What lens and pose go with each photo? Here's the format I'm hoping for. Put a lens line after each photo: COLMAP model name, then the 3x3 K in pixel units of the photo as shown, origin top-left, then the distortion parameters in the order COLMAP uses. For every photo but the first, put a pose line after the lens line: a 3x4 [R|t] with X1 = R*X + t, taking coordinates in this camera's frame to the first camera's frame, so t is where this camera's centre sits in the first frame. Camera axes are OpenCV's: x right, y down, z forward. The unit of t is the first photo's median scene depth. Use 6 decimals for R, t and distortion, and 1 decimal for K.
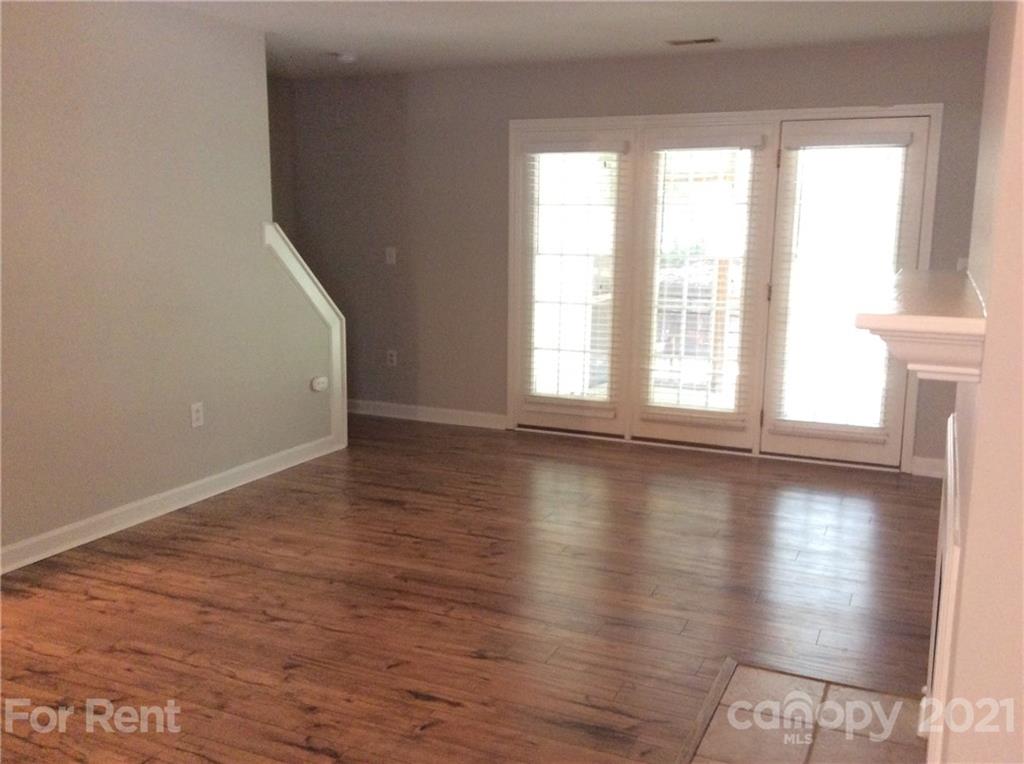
lens RADIAL K [[924.2, 0, 516.0], [0, 924.2, 401.2], [0, 0, 1]] dist [0.257408, -0.475177]
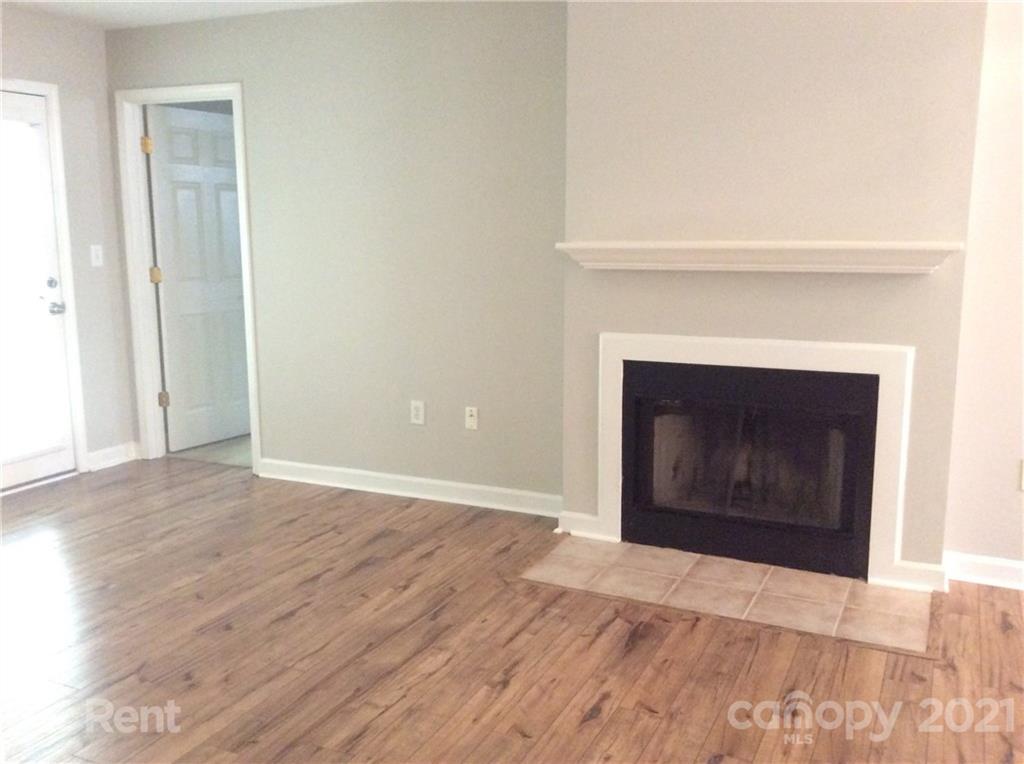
lens RADIAL K [[948.0, 0, 512.0], [0, 948.0, 382.0], [0, 0, 1]] dist [0.219801, -0.435999]
pose [[0.004079, -0.167136, 0.985925, -0.887729], [0.183331, 0.969348, 0.163568, -0.155249], [-0.983043, 0.180084, 0.034595, 0.896076]]
